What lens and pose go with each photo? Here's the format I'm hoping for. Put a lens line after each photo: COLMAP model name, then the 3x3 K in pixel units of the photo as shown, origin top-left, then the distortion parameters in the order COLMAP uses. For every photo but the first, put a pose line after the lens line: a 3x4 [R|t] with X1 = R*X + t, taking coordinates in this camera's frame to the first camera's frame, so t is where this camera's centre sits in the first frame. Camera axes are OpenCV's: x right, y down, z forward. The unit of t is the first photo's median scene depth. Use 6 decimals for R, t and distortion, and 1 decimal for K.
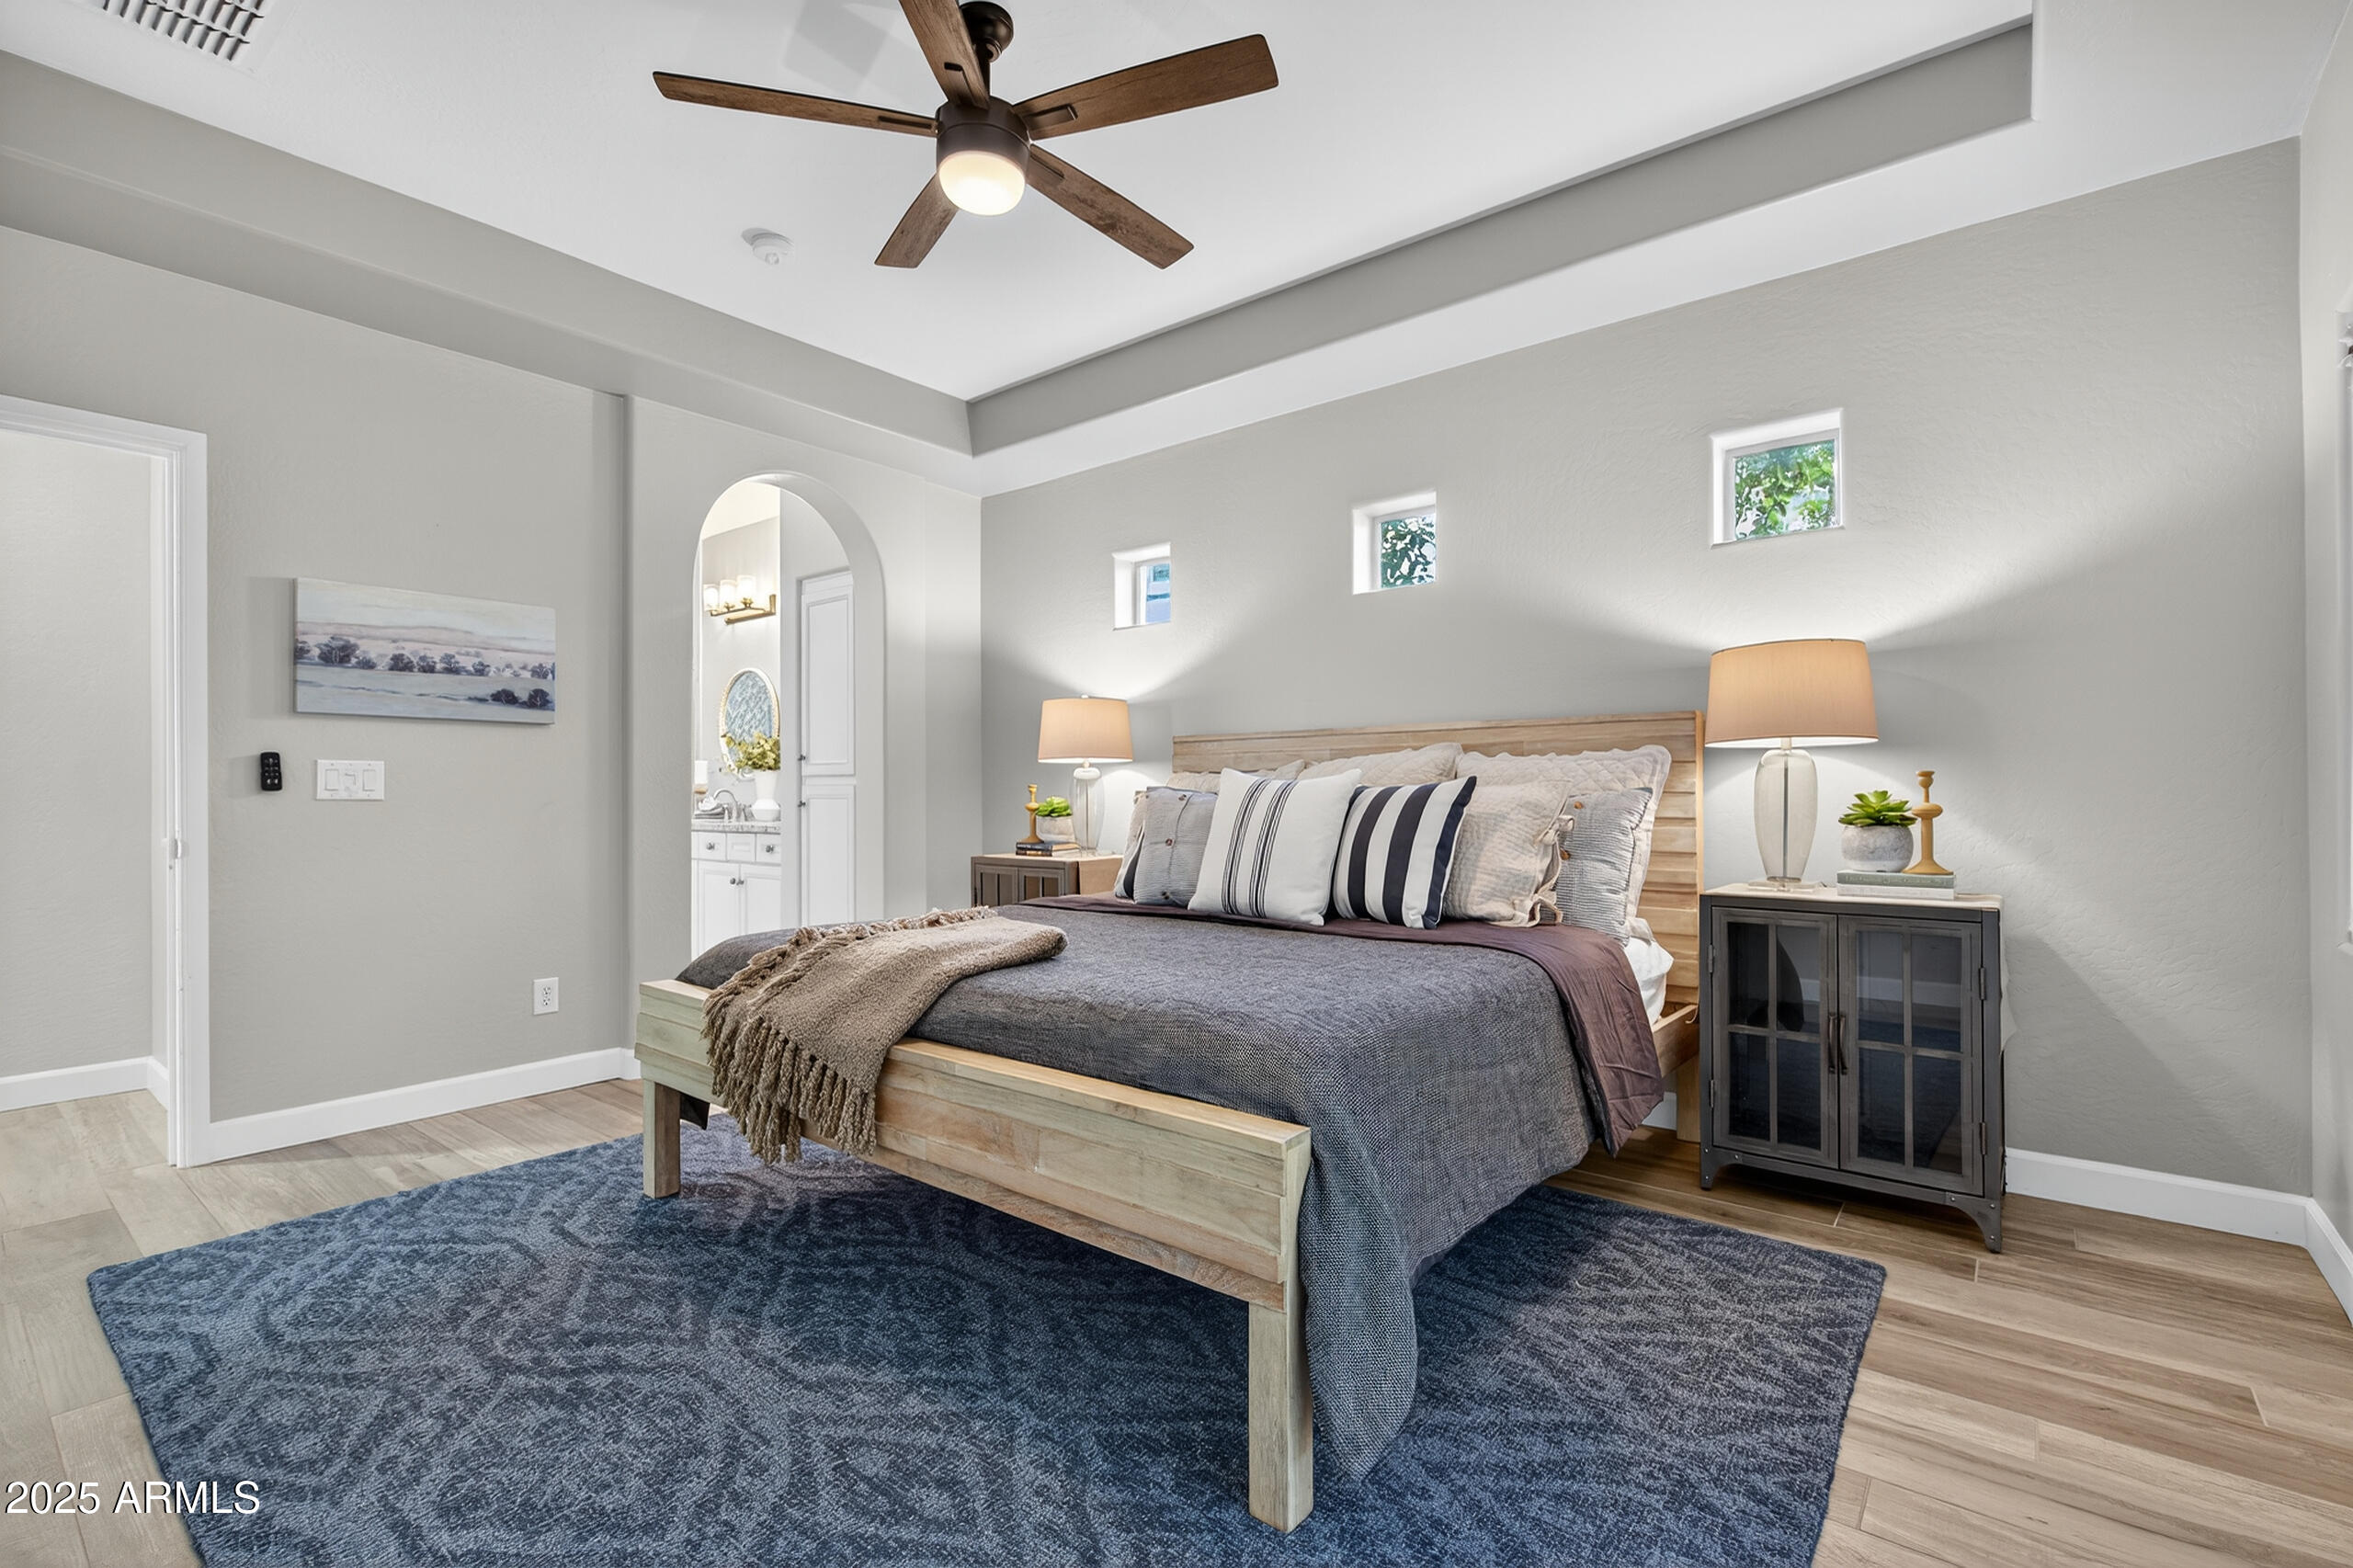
lens RADIAL K [[1064.1, 0, 1173.6], [0, 1064.1, 778.9], [0, 0, 1]] dist [0.004474, -0.001811]
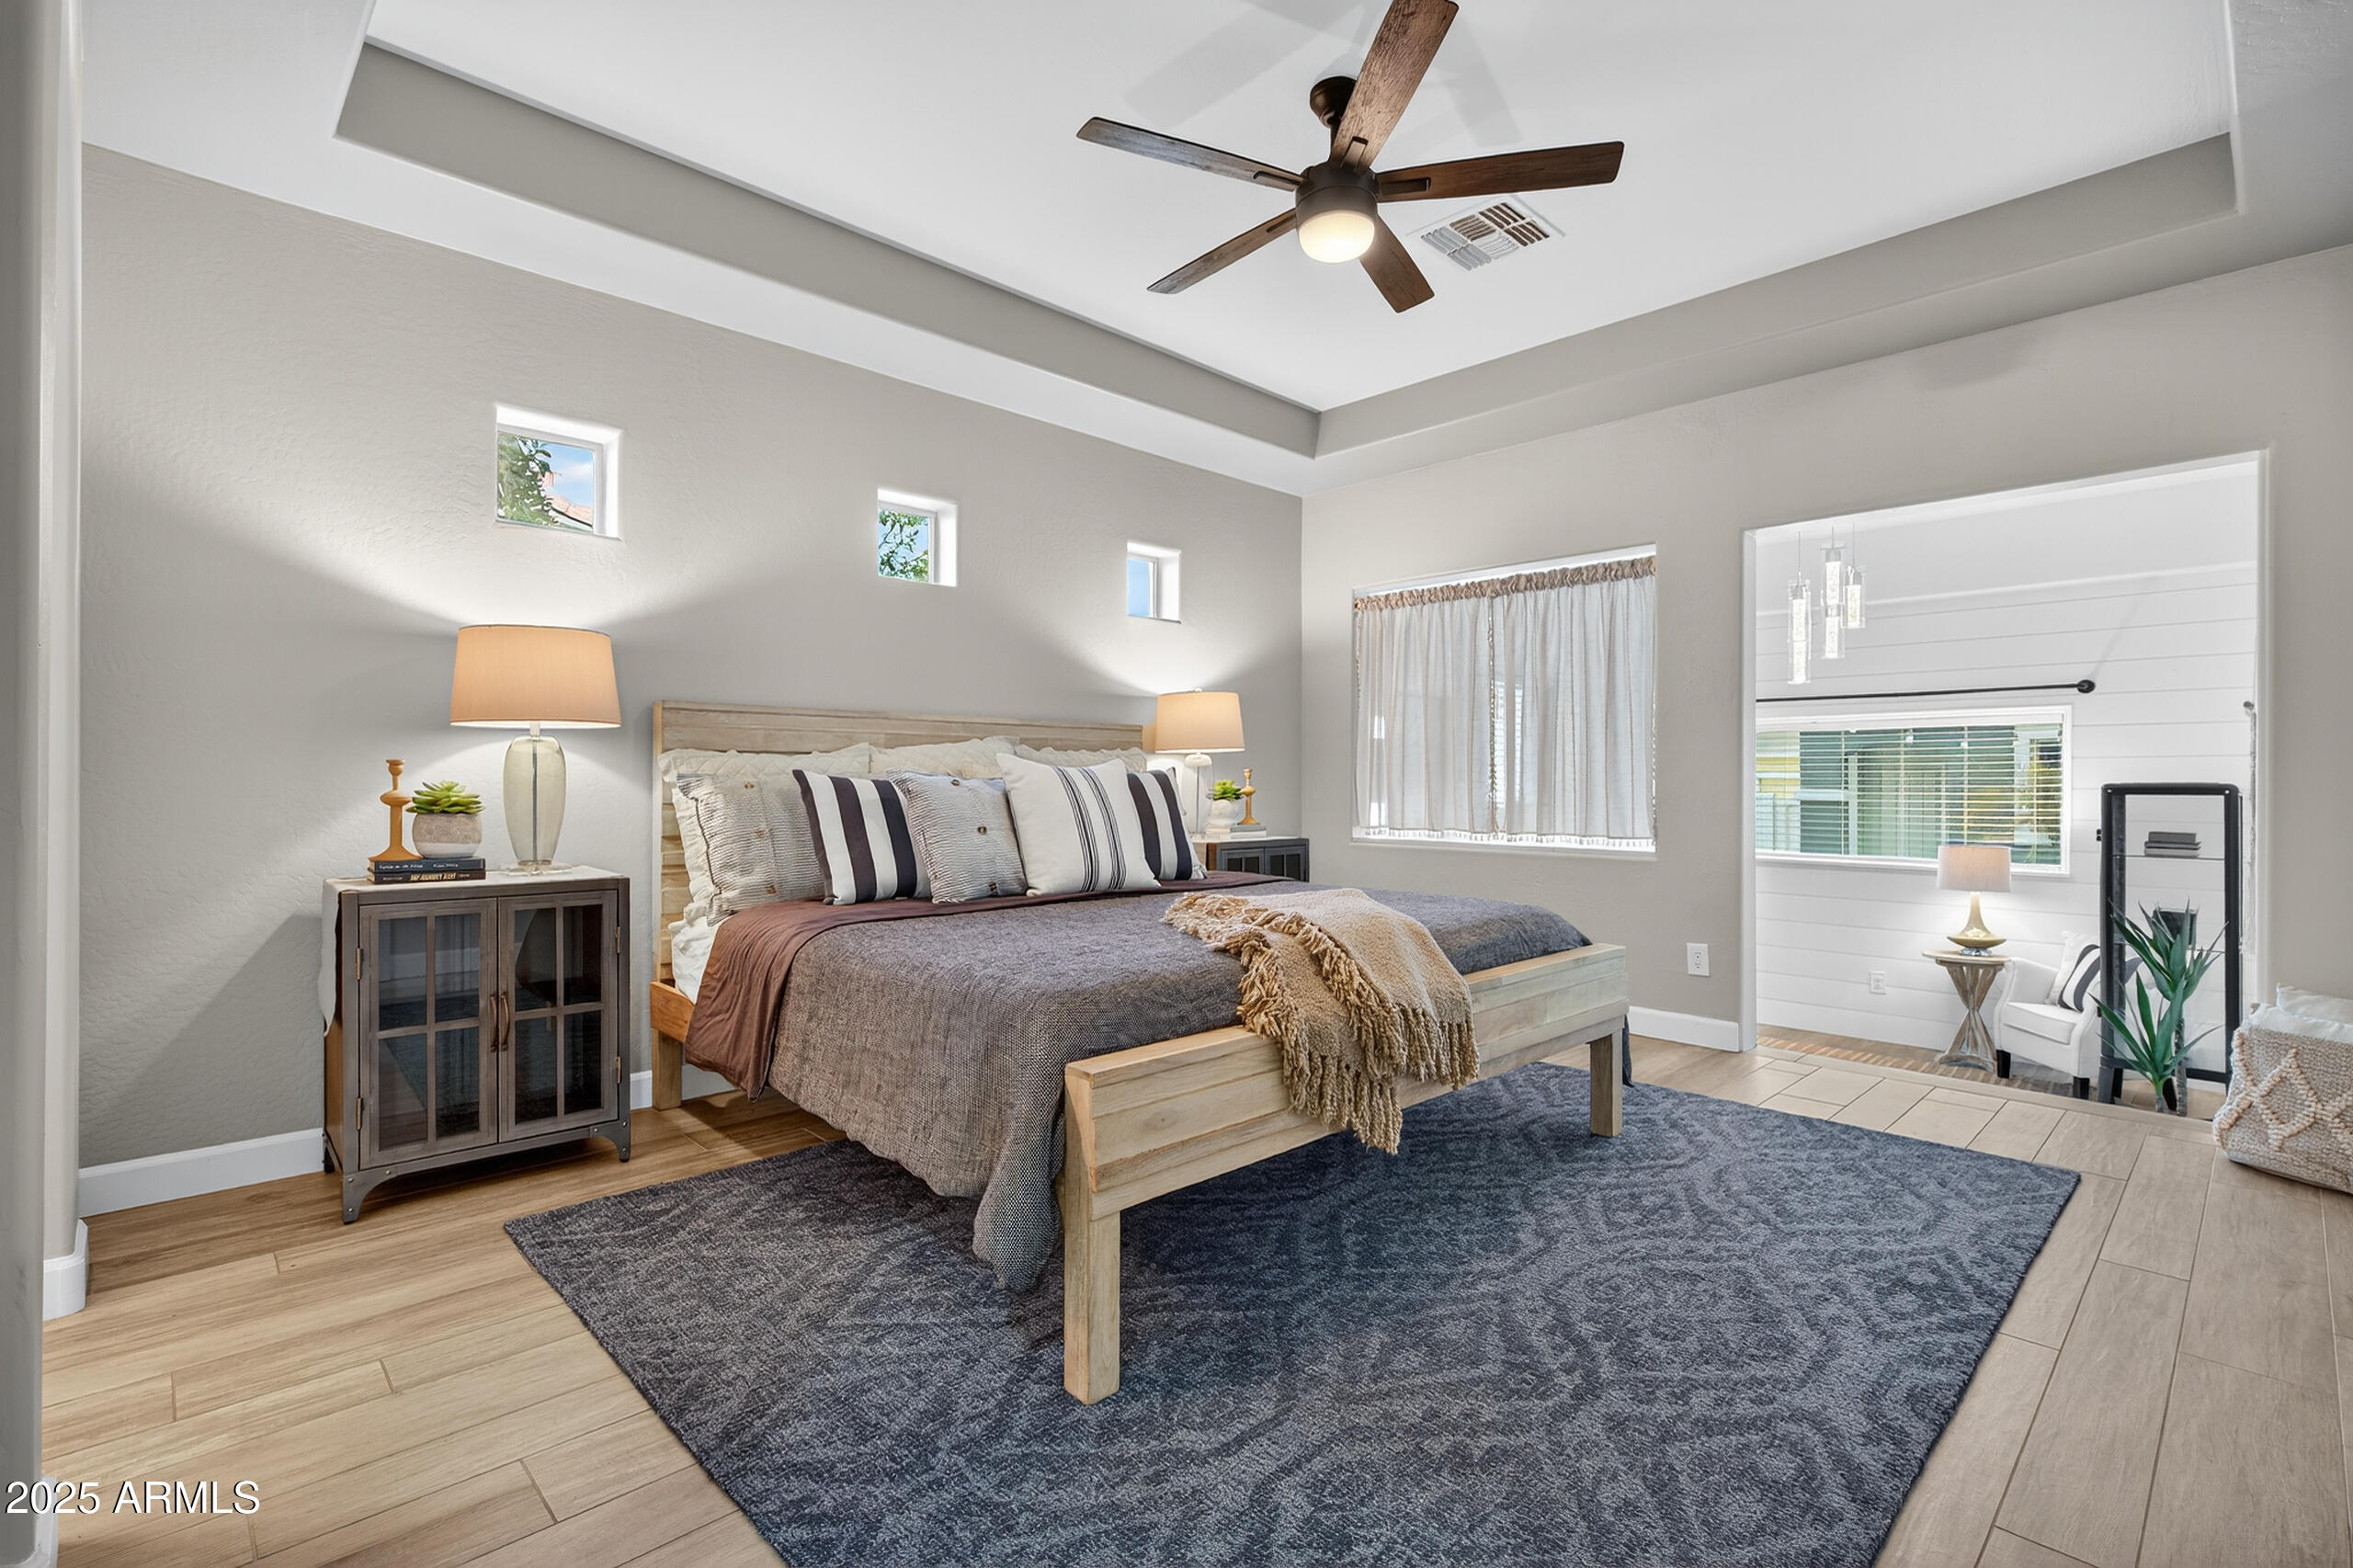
lens RADIAL K [[1064.1, 0, 1166.8], [0, 1064.1, 789.9], [0, 0, 1]] dist [0.004474, -0.001811]
pose [[0.117650, -0.004801, 0.993043, -1.298411], [-0.021455, 0.999743, 0.007375, 0.018197], [-0.992823, -0.022173, 0.117517, 1.026718]]
